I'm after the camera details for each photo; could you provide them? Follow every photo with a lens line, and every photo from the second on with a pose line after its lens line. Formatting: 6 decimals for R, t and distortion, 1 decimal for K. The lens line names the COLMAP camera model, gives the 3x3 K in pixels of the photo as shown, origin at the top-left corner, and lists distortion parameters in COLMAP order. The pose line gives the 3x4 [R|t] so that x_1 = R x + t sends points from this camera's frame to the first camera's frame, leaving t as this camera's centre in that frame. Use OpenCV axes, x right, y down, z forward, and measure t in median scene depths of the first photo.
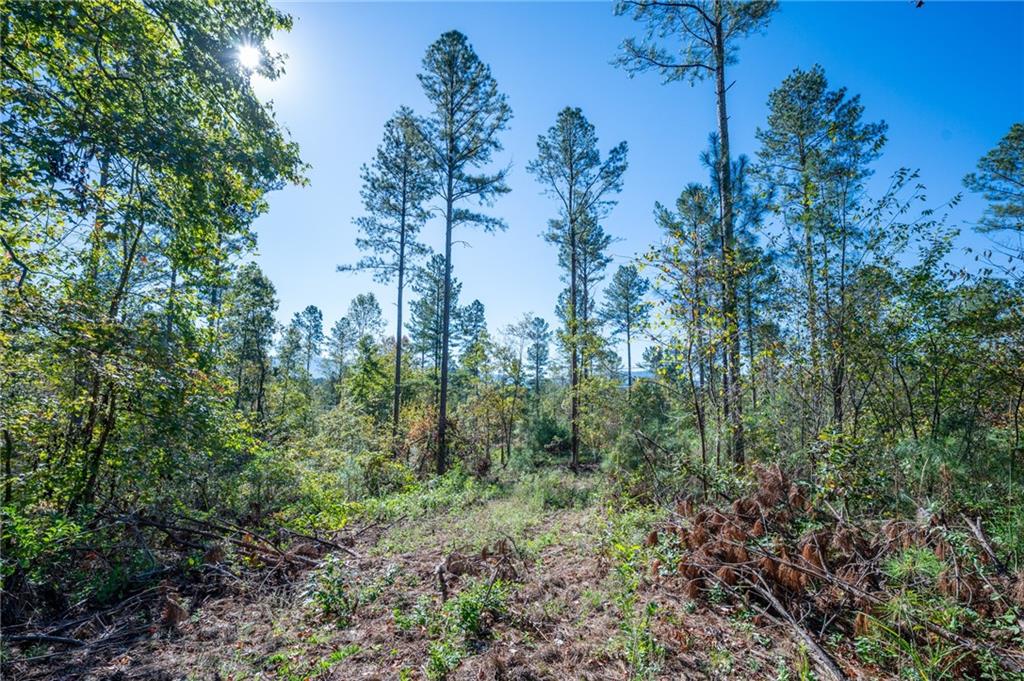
lens RADIAL K [[455.8, 0, 512.0], [0, 455.8, 340.5], [0, 0, 1]] dist [0.000135, 0.000046]
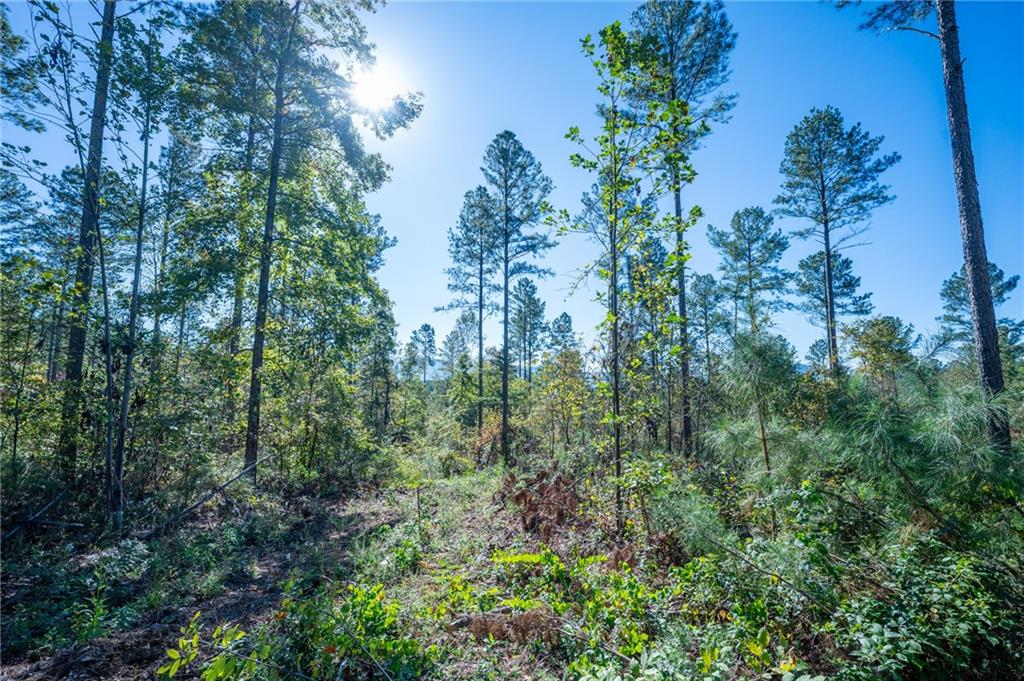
lens RADIAL K [[455.8, 0, 512.0], [0, 455.8, 340.5], [0, 0, 1]] dist [0.000135, 0.000046]
pose [[0.969584, -0.036746, -0.241985, 0.143129], [0.037448, 0.999297, -0.001700, -0.055552], [0.241878, -0.007414, 0.970278, -0.212662]]
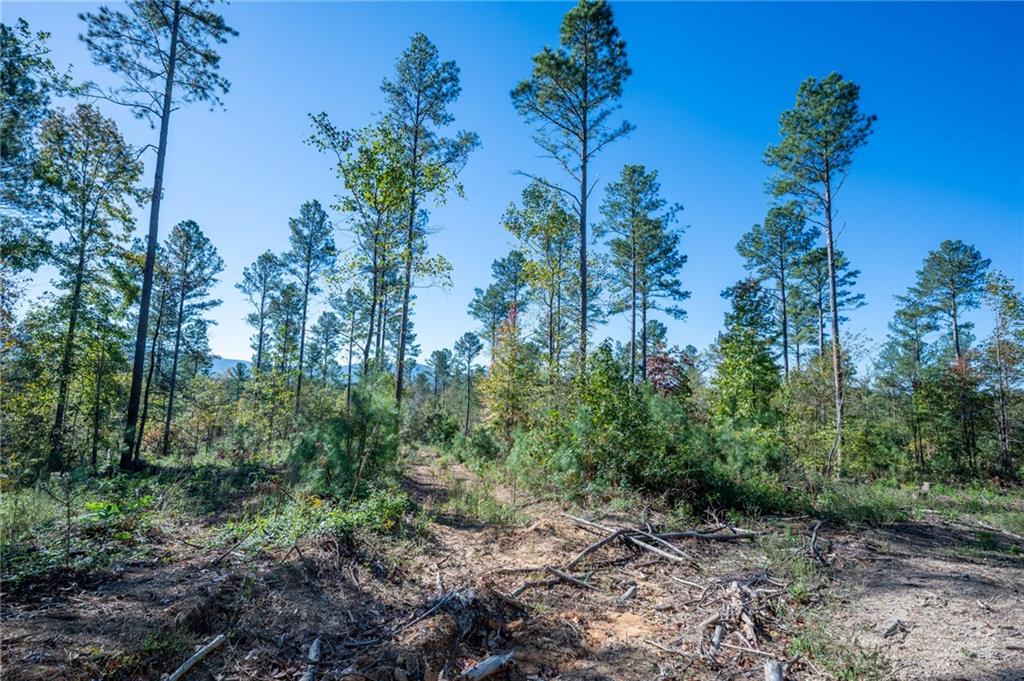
lens RADIAL K [[455.8, 0, 512.0], [0, 455.8, 340.5], [0, 0, 1]] dist [0.000135, 0.000046]
pose [[0.861018, 0.055483, 0.505539, 0.067311], [-0.056713, 0.998306, -0.012972, -0.188117], [-0.505403, -0.017501, 0.862706, -0.975567]]
